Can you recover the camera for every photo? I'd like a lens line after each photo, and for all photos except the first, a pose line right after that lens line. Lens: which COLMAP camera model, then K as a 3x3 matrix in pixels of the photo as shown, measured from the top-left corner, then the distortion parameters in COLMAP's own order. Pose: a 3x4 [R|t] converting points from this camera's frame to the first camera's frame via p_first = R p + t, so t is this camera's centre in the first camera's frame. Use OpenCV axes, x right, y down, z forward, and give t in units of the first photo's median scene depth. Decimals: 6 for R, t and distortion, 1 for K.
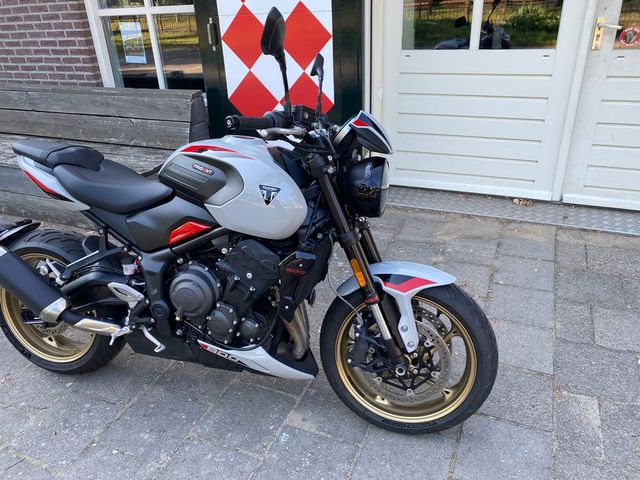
lens RADIAL K [[491.2, 0, 319.4], [0, 491.2, 242.7], [0, 0, 1]] dist [0.009530, -0.013815]
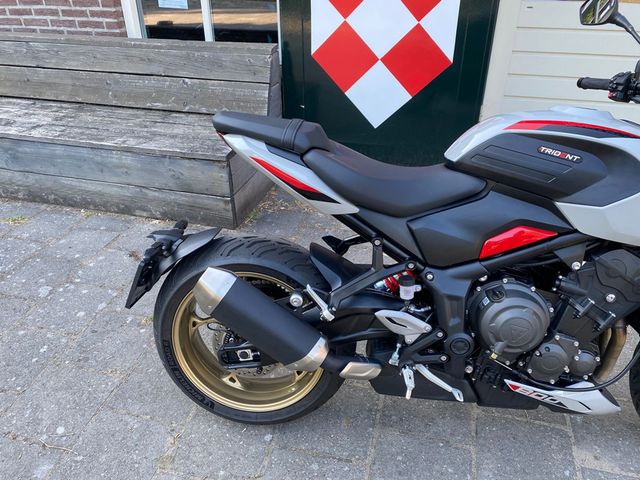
lens RADIAL K [[491.2, 0, 319.4], [0, 491.2, 242.7], [0, 0, 1]] dist [0.009530, -0.013815]
pose [[0.987550, -0.043895, 0.151055, -0.361192], [0.032334, 0.996417, 0.078158, -0.046364], [-0.153944, -0.072301, 0.985431, 0.176781]]
